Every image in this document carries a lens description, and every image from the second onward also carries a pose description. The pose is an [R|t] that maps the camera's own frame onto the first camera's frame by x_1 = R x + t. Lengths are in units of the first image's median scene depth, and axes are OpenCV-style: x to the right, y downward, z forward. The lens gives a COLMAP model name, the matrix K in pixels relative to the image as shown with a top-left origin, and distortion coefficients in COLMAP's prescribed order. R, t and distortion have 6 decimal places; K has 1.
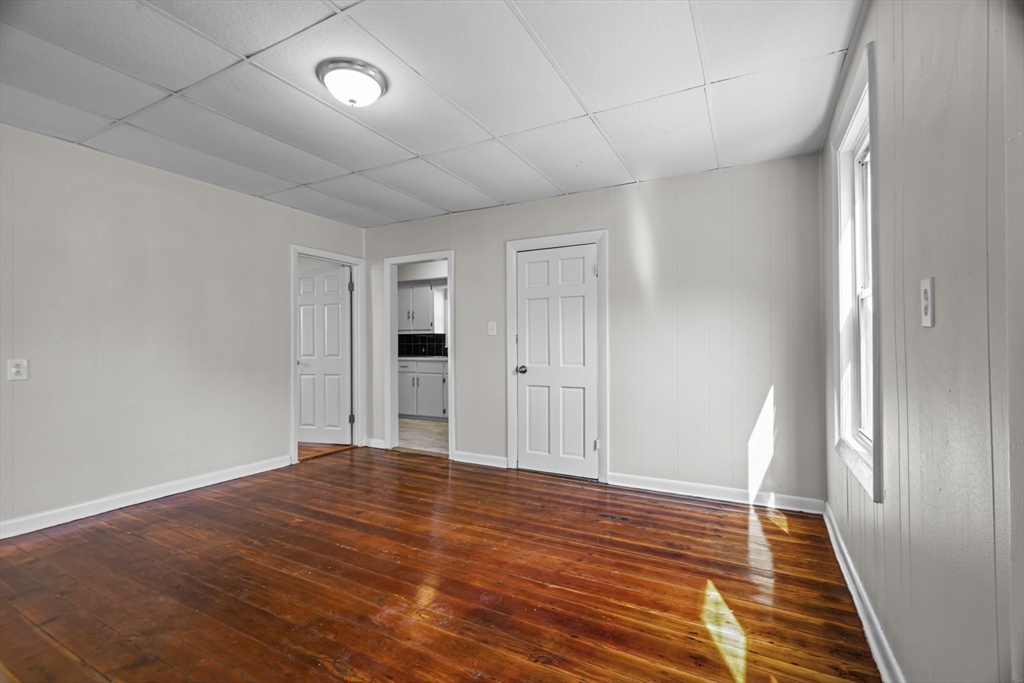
lens RADIAL K [[470.0, 0, 519.8], [0, 470.0, 344.7], [0, 0, 1]] dist [-0.003567, 0.001345]
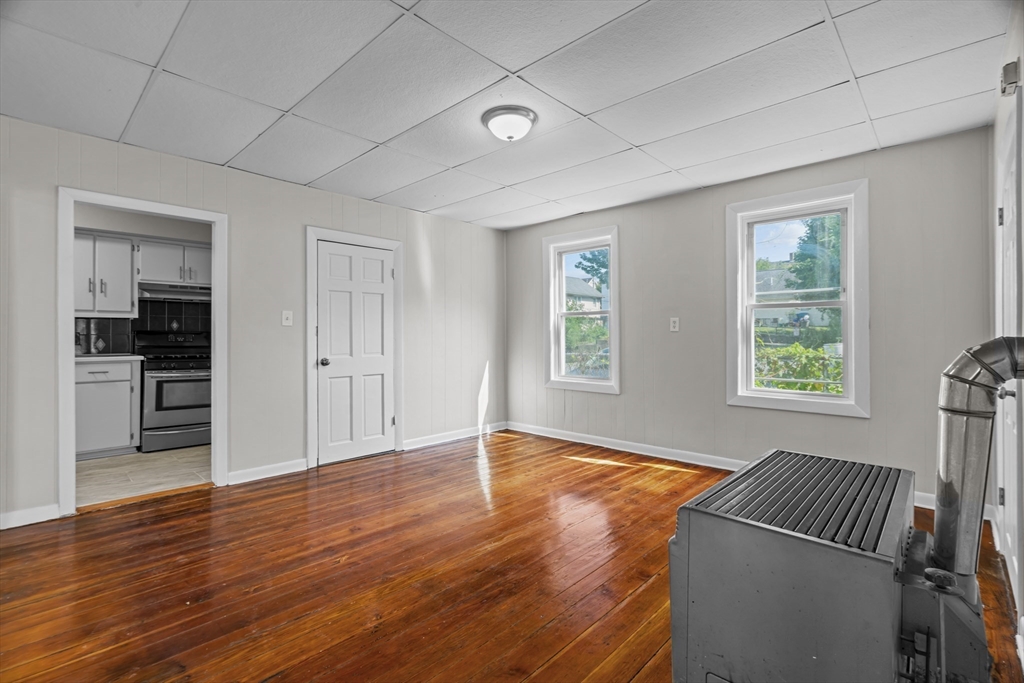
lens RADIAL K [[470.0, 0, 518.2], [0, 470.0, 336.5], [0, 0, 1]] dist [-0.003567, 0.001345]
pose [[0.241802, 0.001235, 0.970325, -0.926890], [-0.000658, 0.999999, -0.001109, 0.000610], [-0.970325, -0.000371, 0.241803, 0.413898]]
